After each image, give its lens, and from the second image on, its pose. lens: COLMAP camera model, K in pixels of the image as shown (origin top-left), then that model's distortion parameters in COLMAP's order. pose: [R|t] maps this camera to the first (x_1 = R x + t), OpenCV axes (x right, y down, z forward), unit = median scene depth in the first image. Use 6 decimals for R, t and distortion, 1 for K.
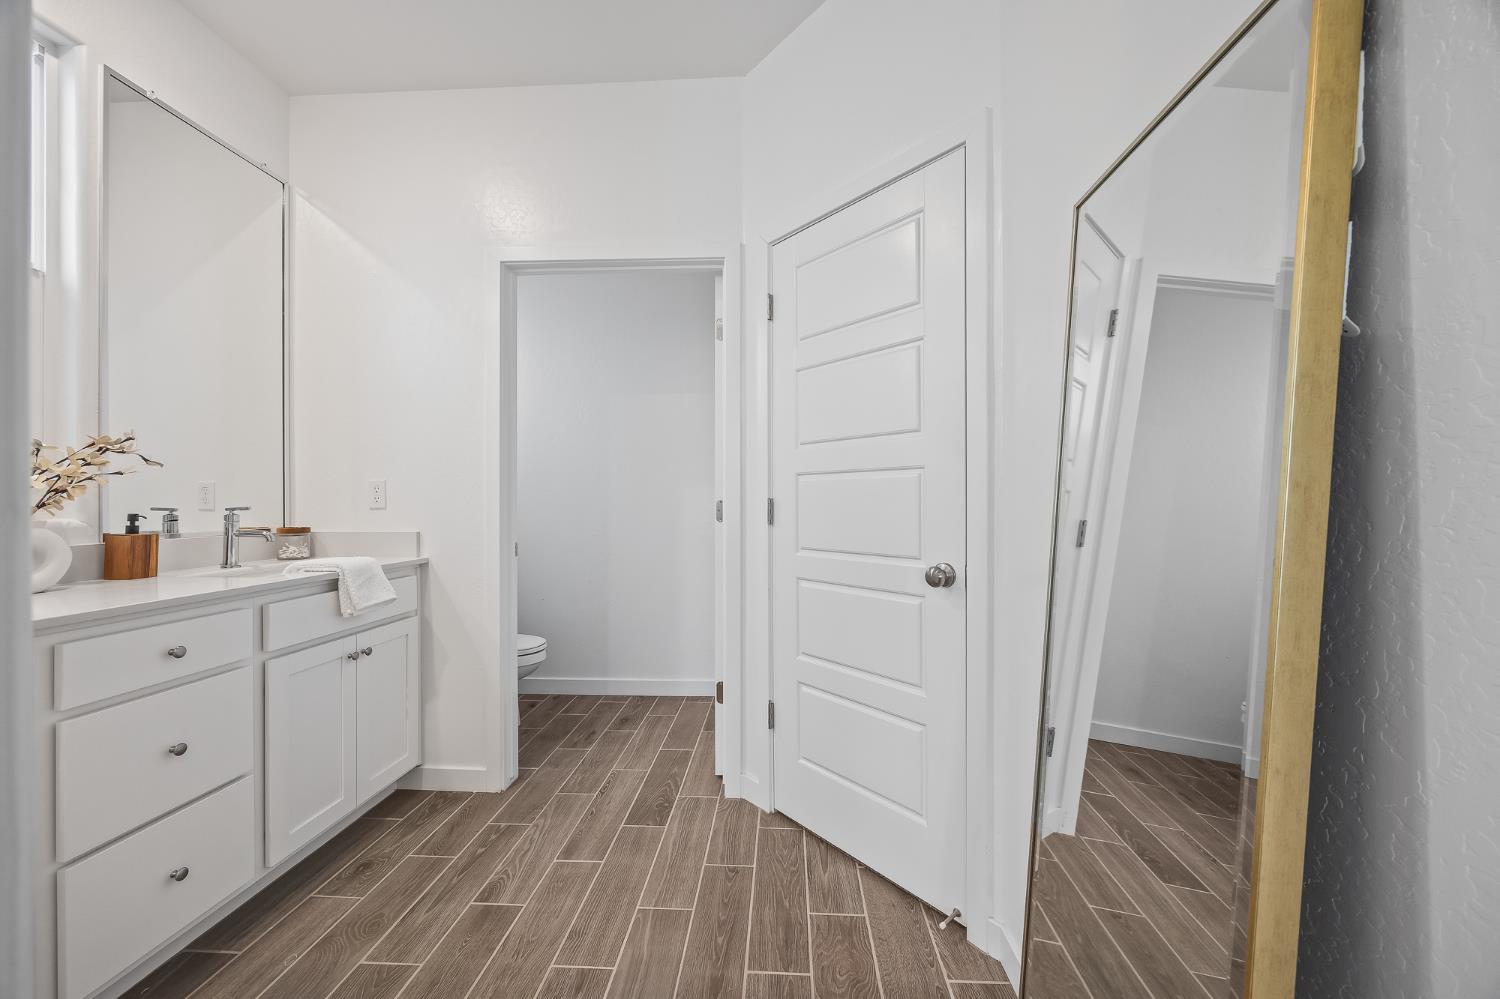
lens RADIAL K [[571.6, 0, 759.9], [0, 571.6, 498.5], [0, 0, 1]] dist [-0.005217, 0.000848]
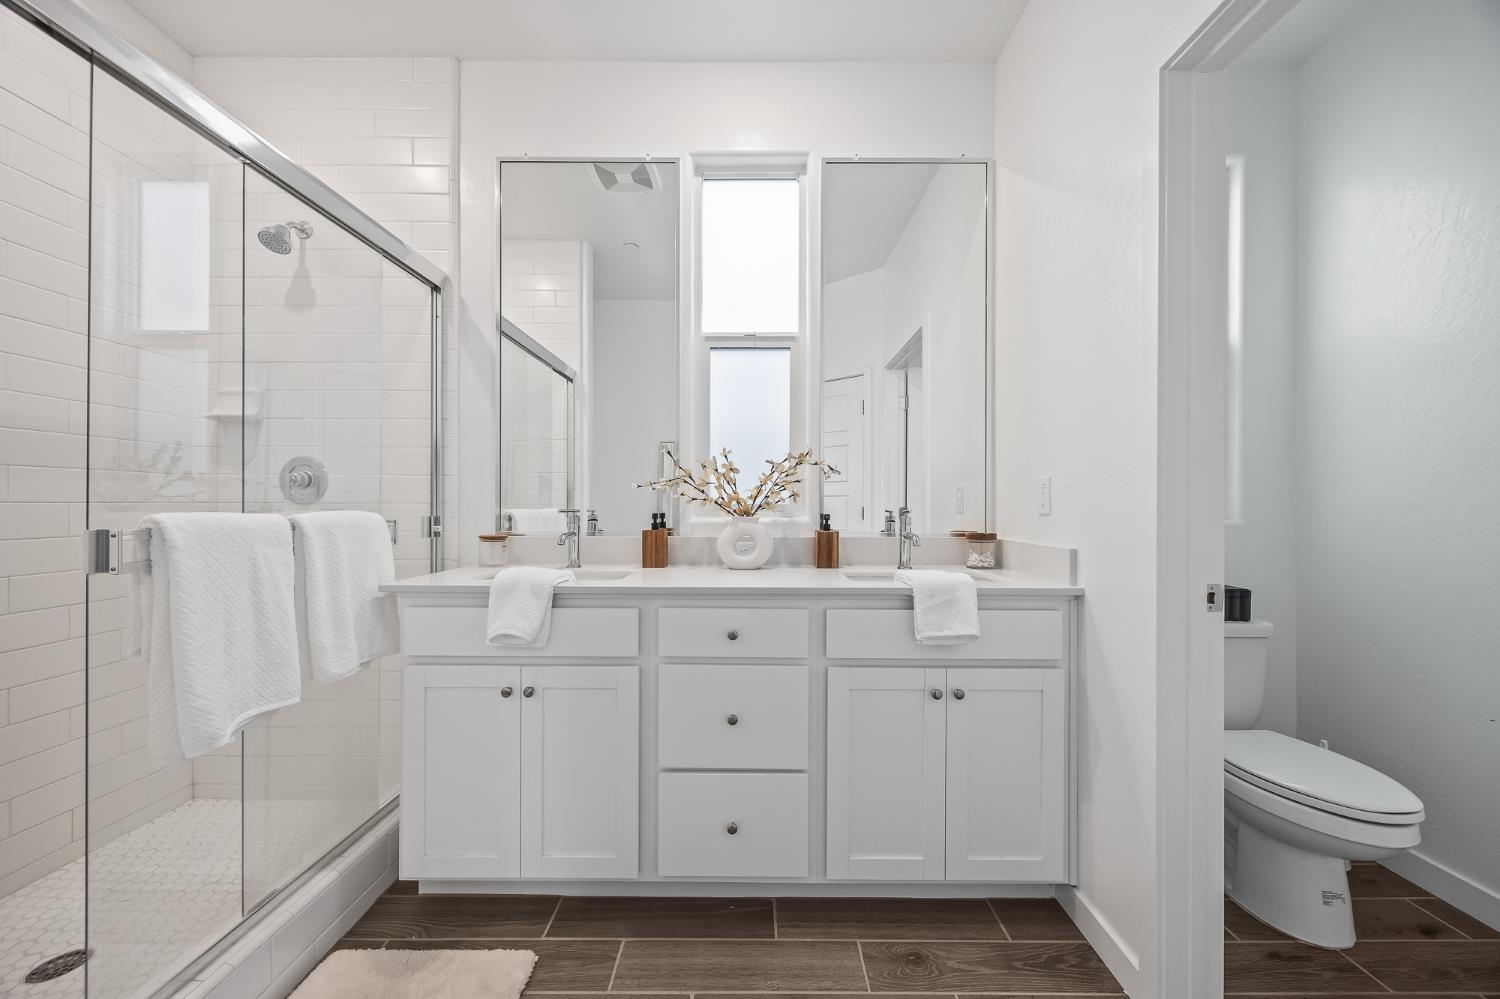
lens RADIAL K [[571.6, 0, 758.8], [0, 571.6, 502.5], [0, 0, 1]] dist [-0.005217, 0.000848]
pose [[0.041492, 0.000311, -0.999139, 0.096401], [0.000598, 1.000000, 0.000336, 0.001646], [0.999139, -0.000611, 0.041491, 0.721412]]
